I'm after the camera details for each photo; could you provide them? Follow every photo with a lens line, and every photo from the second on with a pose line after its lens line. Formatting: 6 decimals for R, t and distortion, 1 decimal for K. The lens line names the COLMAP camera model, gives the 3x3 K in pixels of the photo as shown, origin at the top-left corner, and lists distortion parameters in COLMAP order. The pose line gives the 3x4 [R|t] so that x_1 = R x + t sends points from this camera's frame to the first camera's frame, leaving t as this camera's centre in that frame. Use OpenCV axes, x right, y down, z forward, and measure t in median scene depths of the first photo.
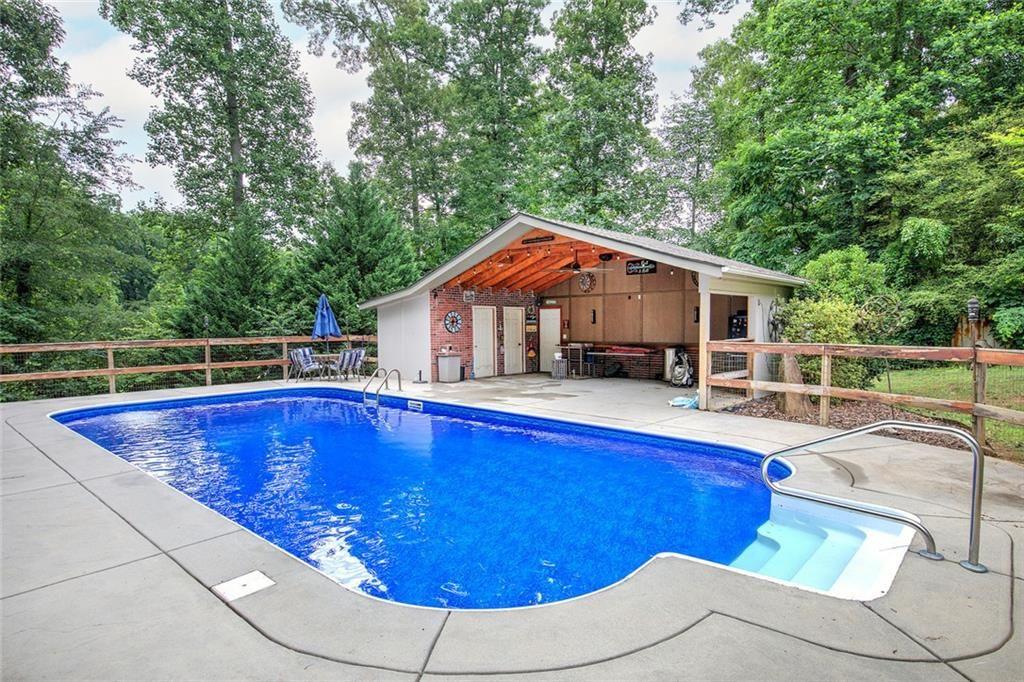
lens RADIAL K [[549.3, 0, 510.5], [0, 549.3, 343.9], [0, 0, 1]] dist [0.002799, 0.000294]
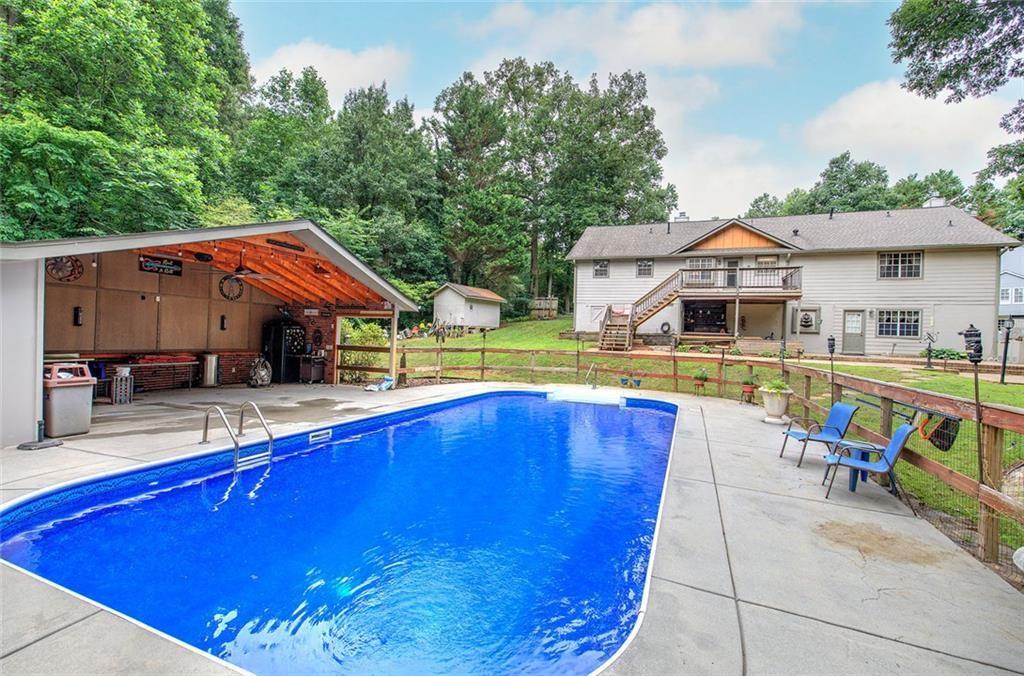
lens RADIAL K [[437.6, 0, 523.4], [0, 437.6, 336.7], [0, 0, 1]] dist [0.001558, 0.000525]
pose [[-0.362024, -0.001377, 0.932168, -0.607787], [0.001445, 0.999997, 0.002038, -0.023232], [-0.932168, 0.002085, -0.362021, 0.667555]]
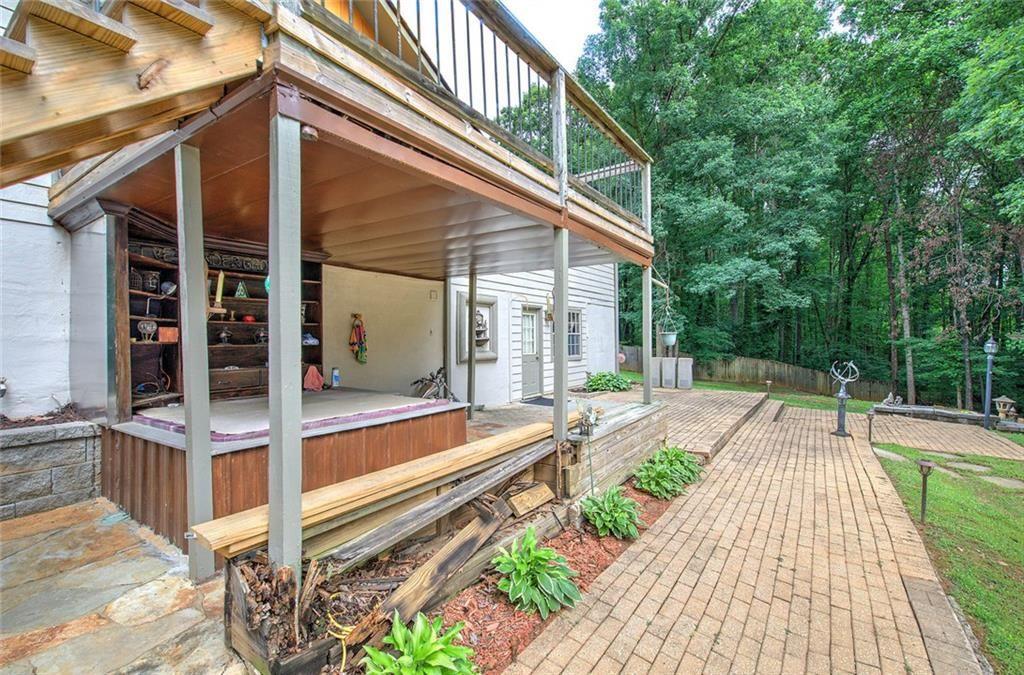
lens RADIAL K [[447.6, 0, 518.9], [0, 447.6, 337.3], [0, 0, 1]] dist [-0.001291, 0.000124]
pose [[-0.988767, 0.021042, -0.147974, 0.354046], [0.017384, 0.999511, 0.025976, -0.071847], [0.148448, 0.023111, -0.988650, -0.077289]]
